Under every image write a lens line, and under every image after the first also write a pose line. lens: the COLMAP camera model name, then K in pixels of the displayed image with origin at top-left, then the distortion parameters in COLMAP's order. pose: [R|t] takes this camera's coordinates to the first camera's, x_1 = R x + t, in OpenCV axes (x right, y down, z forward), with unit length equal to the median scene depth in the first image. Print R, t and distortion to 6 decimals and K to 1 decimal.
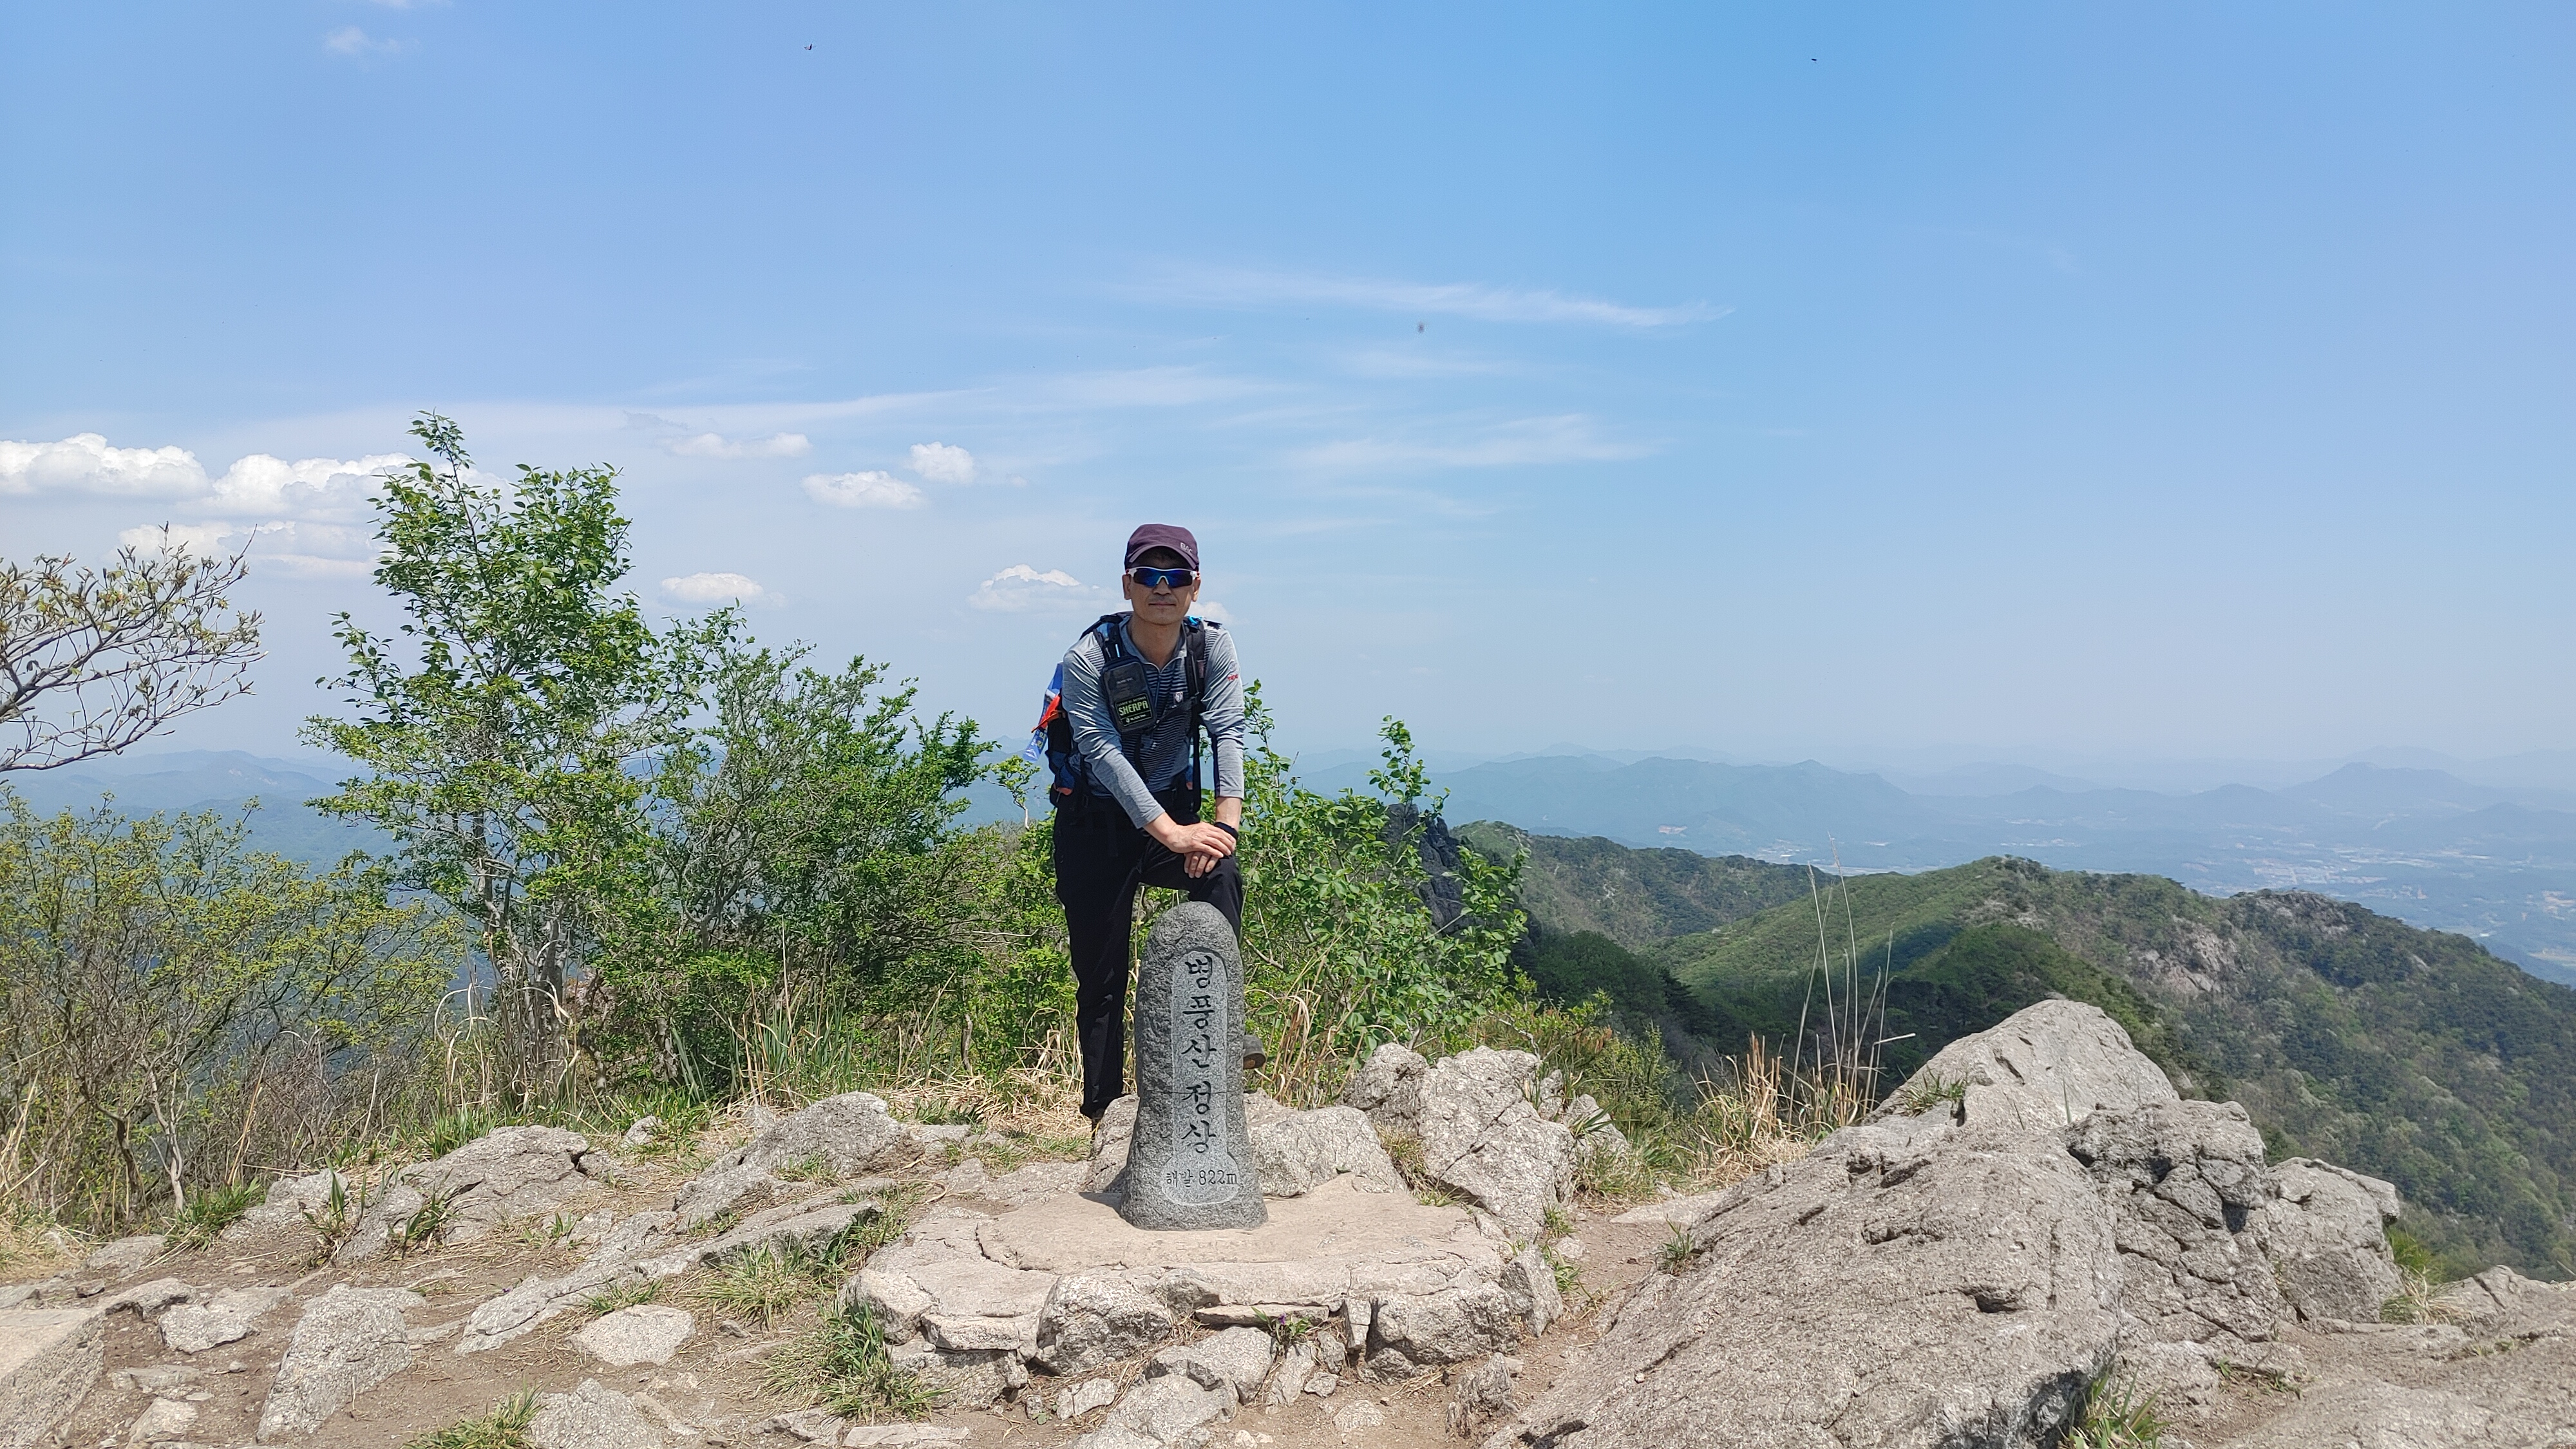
lens RADIAL K [[1919.6, 0, 1295.8], [0, 1919.6, 734.1], [0, 0, 1]] dist [0.058377, -0.078320]
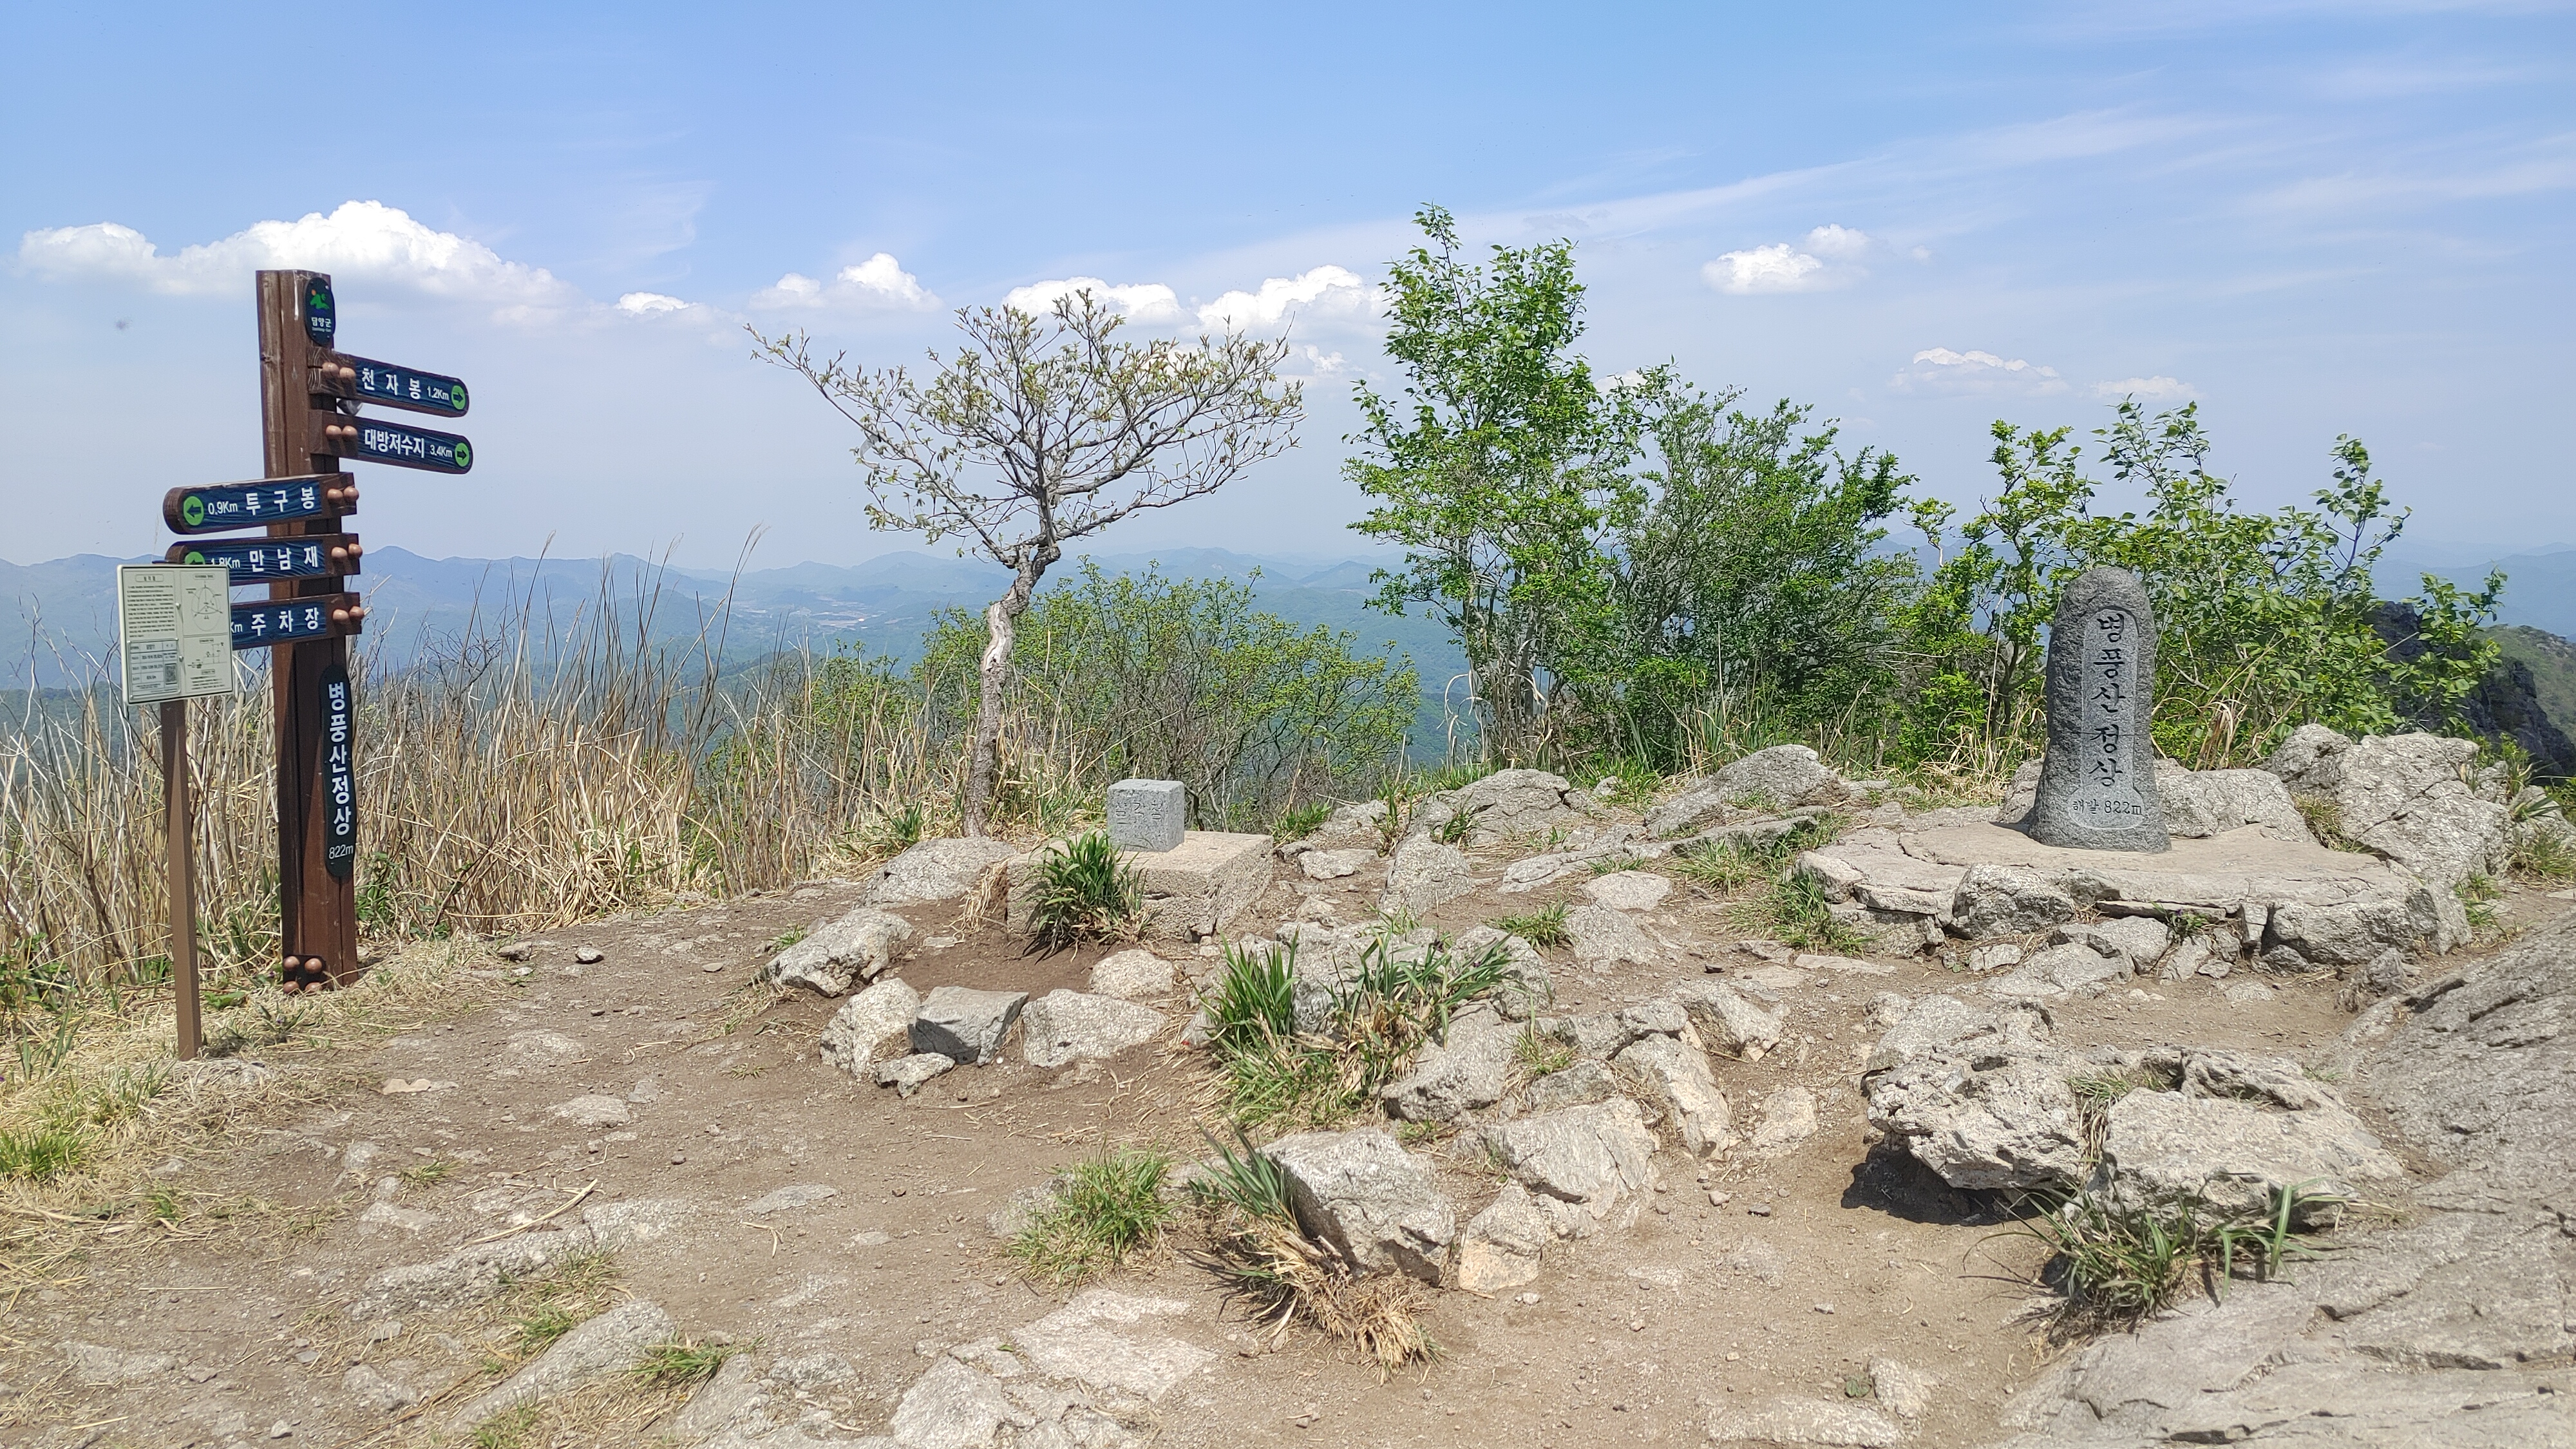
lens RADIAL K [[1919.6, 0, 1276.2], [0, 1919.6, 738.7], [0, 0, 1]] dist [0.058377, -0.078320]
pose [[0.893379, 0.035873, -0.447870, 0.014527], [0.012328, 0.994475, 0.104244, 0.041248], [0.449136, -0.098651, 0.888001, -0.145110]]
